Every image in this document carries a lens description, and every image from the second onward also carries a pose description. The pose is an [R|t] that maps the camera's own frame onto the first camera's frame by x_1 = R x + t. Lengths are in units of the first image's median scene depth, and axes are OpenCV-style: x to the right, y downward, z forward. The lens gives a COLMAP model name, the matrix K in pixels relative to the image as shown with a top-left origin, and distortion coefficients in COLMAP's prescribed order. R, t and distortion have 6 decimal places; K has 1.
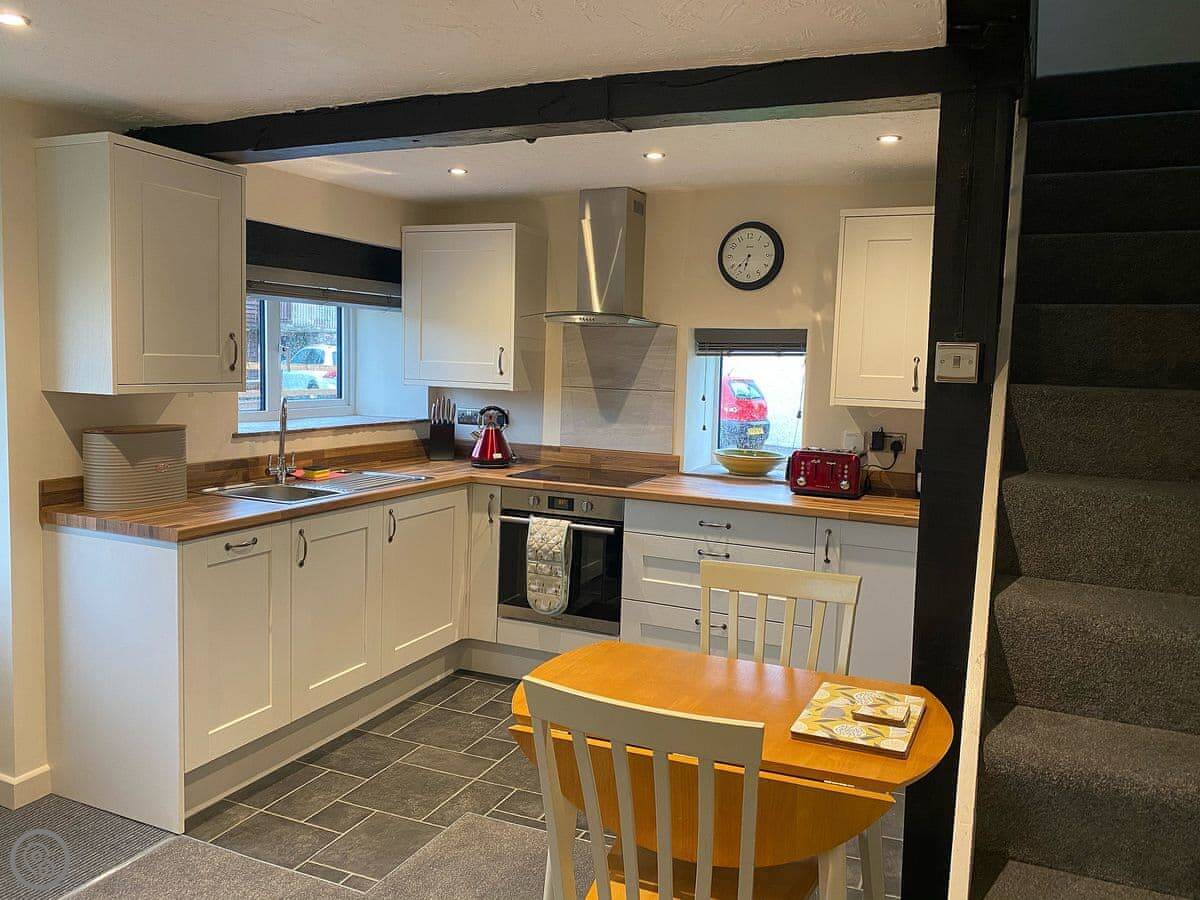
lens RADIAL K [[917.5, 0, 594.7], [0, 917.5, 437.1], [0, 0, 1]] dist [0.053235, -0.067591]
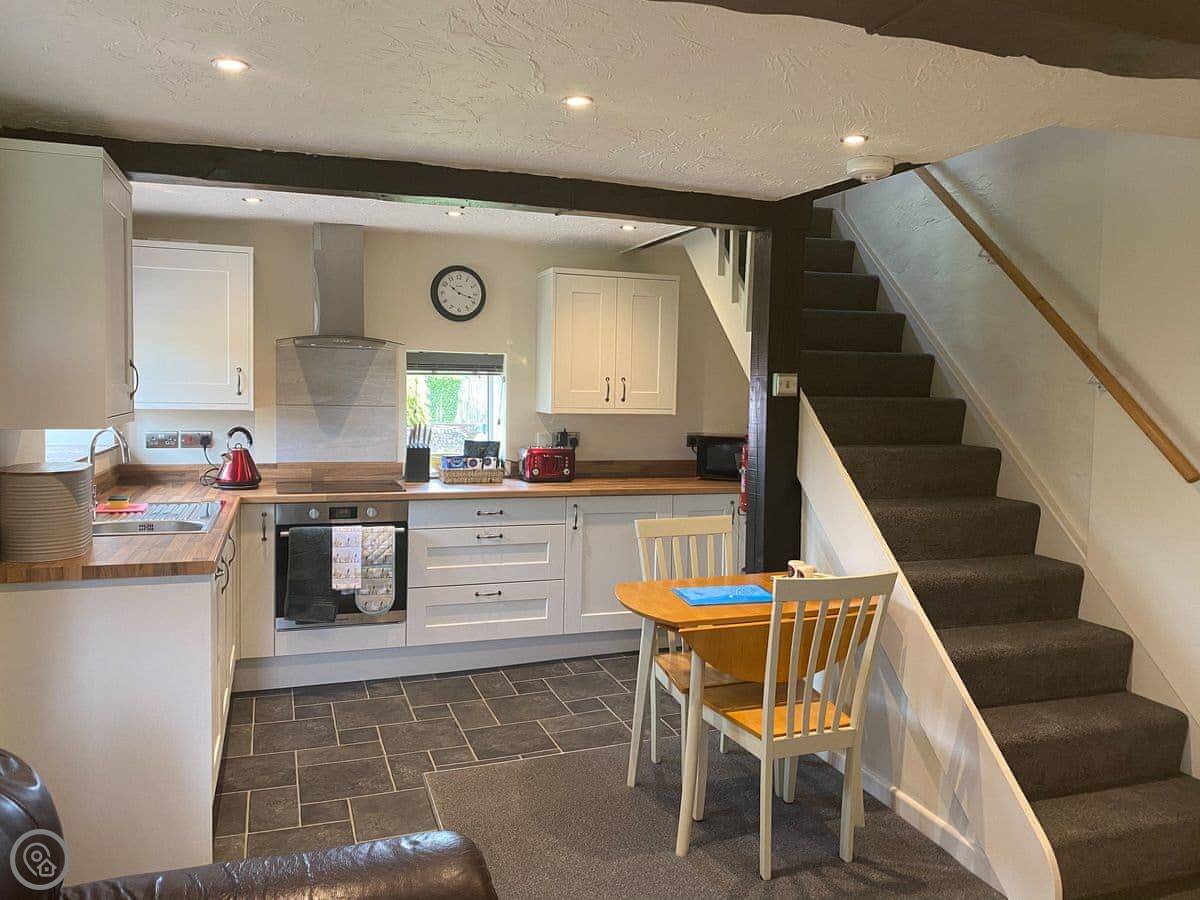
lens RADIAL K [[904.6, 0, 627.3], [0, 904.6, 436.1], [0, 0, 1]] dist [0.075316, -0.316273]
pose [[0.704726, -0.054046, 0.707418, -0.547557], [0.059297, 0.998092, 0.017181, -0.016408], [-0.706997, 0.029840, 0.706587, 0.000166]]
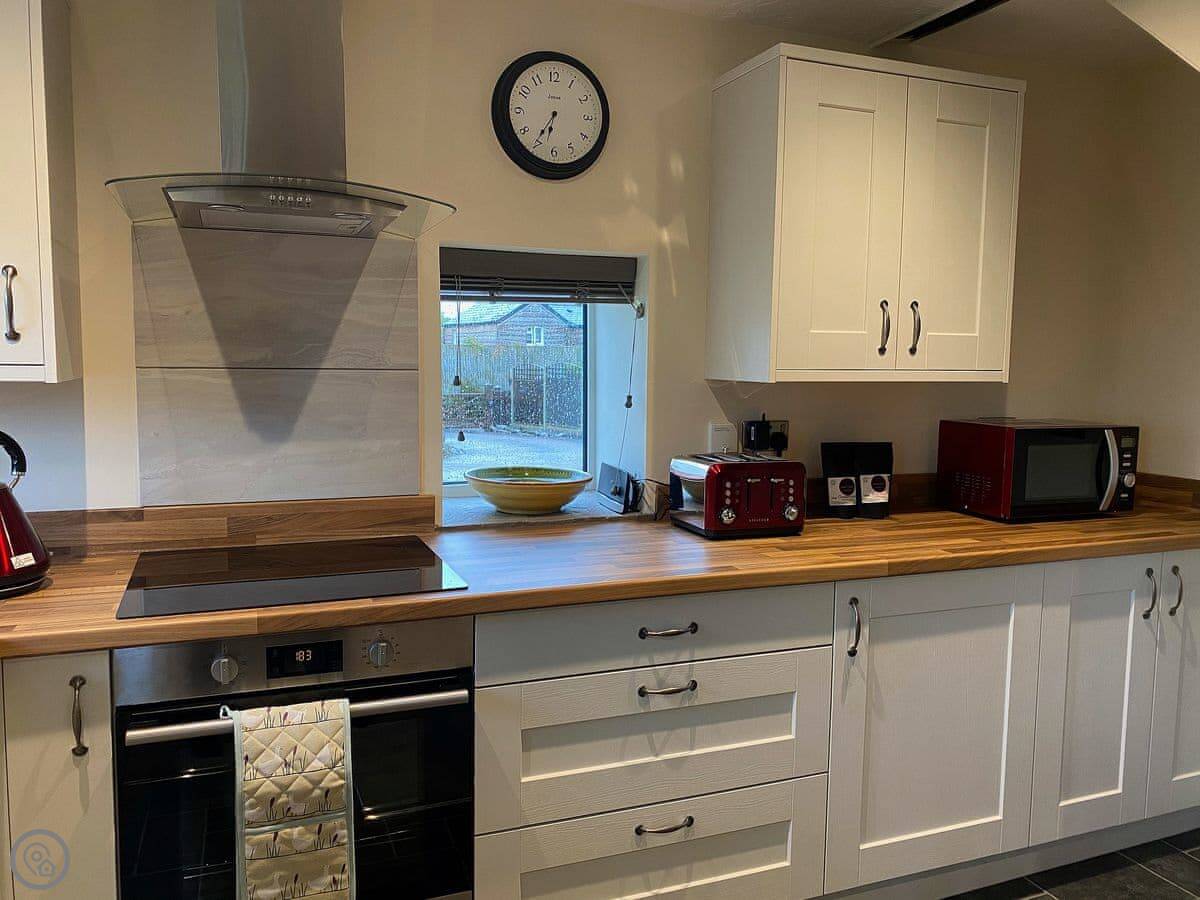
lens RADIAL K [[917.5, 0, 594.7], [0, 917.5, 437.1], [0, 0, 1]] dist [0.053235, -0.067591]
pose [[0.696407, -0.087468, 0.712296, -0.224437], [0.068530, 0.996114, 0.055319, -0.036809], [-0.714367, 0.010289, 0.699695, 0.618372]]
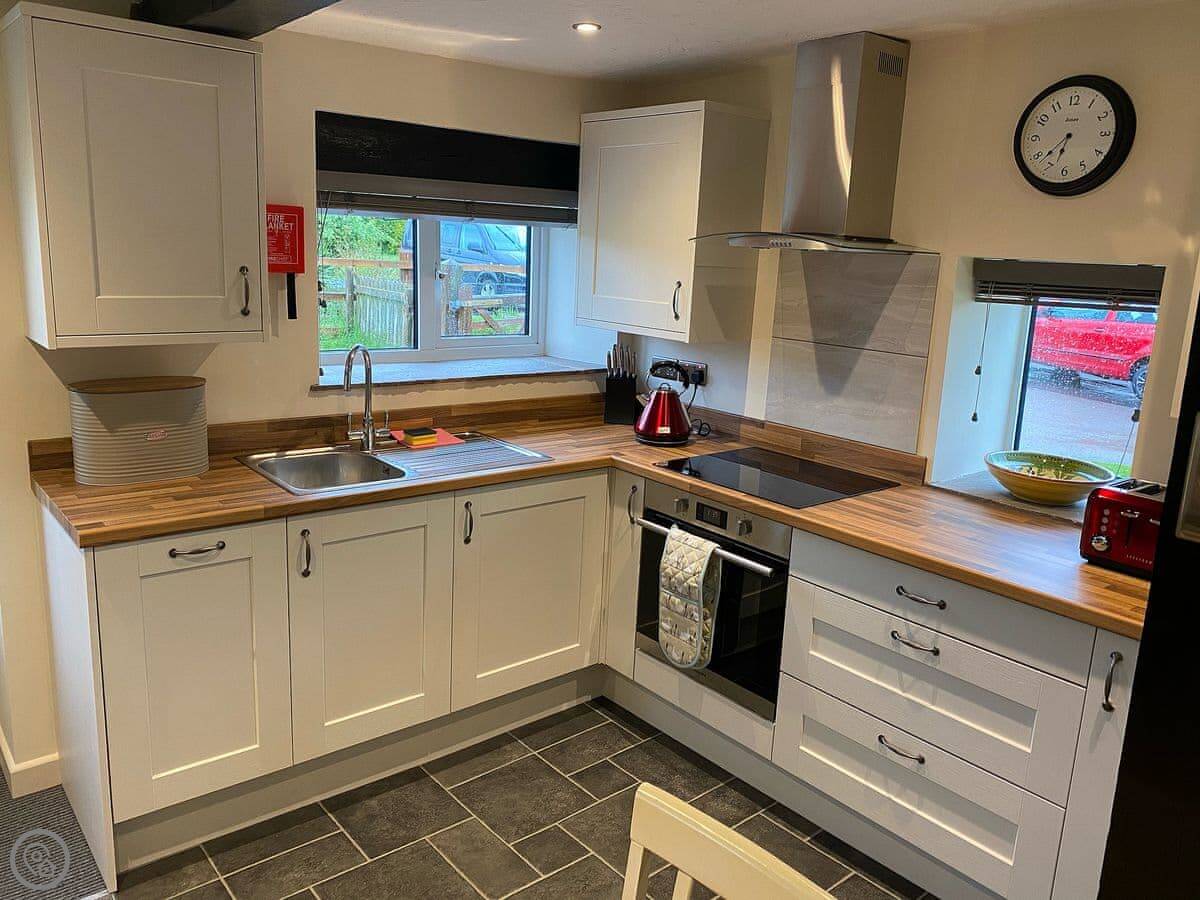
lens RADIAL K [[917.5, 0, 594.7], [0, 917.5, 437.1], [0, 0, 1]] dist [0.053235, -0.067591]
pose [[0.898968, 0.101195, -0.426165, 0.171030], [-0.054673, 0.991261, 0.120050, -0.064108], [0.434590, -0.084621, 0.896644, 0.338987]]
